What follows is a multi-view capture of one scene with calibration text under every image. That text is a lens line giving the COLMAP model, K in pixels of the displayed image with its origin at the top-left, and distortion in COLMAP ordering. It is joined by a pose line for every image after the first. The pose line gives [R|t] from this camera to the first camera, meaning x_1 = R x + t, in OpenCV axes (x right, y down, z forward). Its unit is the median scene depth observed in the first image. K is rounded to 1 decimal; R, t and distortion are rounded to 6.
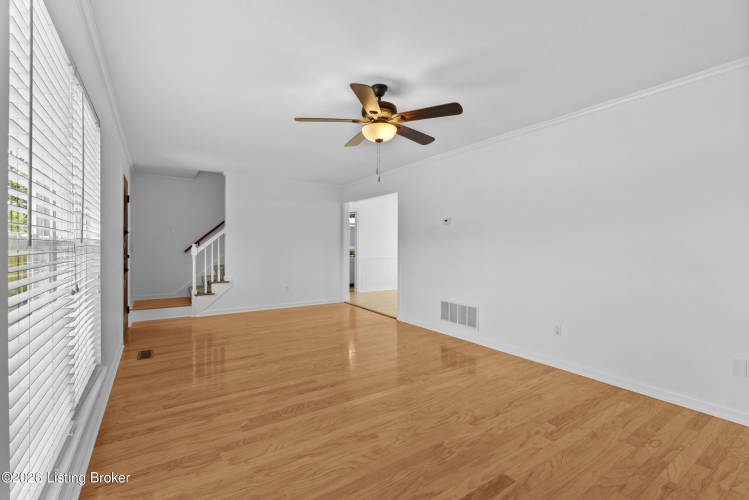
lens RADIAL K [[334.8, 0, 377.0], [0, 334.8, 248.0], [0, 0, 1]] dist [-0.003544, 0.000238]
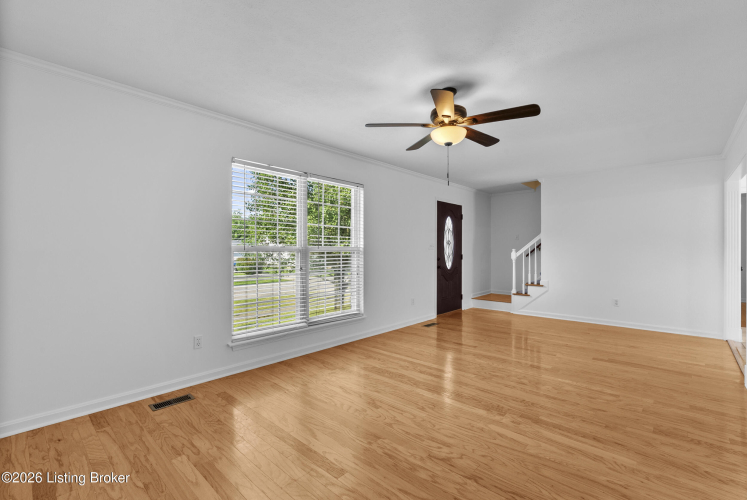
lens RADIAL K [[333.9, 0, 370.3], [0, 333.9, 250.8], [0, 0, 1]] dist [-0.003544, 0.000238]
pose [[0.230916, -0.001787, -0.972972, 0.902239], [-0.004443, 0.999986, -0.002891, -0.000981], [0.972964, 0.004990, 0.230905, 0.538647]]
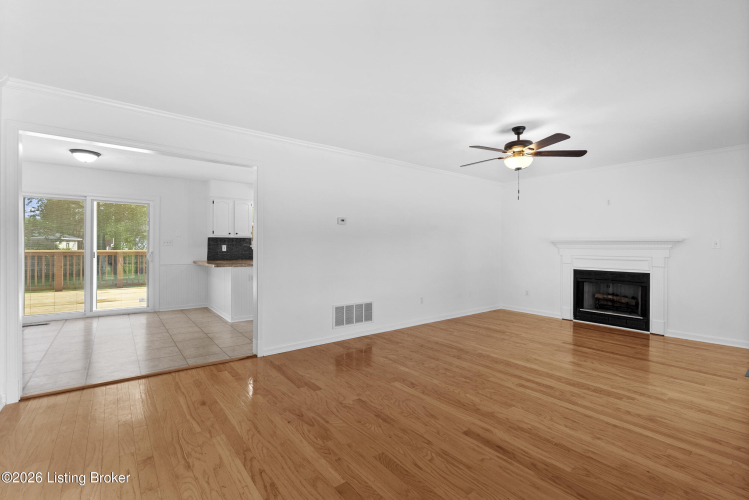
lens RADIAL K [[334.8, 0, 371.6], [0, 334.8, 248.6], [0, 0, 1]] dist [-0.003544, 0.000238]
pose [[-0.071304, -0.009050, 0.997414, -1.243057], [0.000750, 0.999958, 0.009127, -0.017063], [-0.997454, 0.001399, -0.071294, 1.641956]]
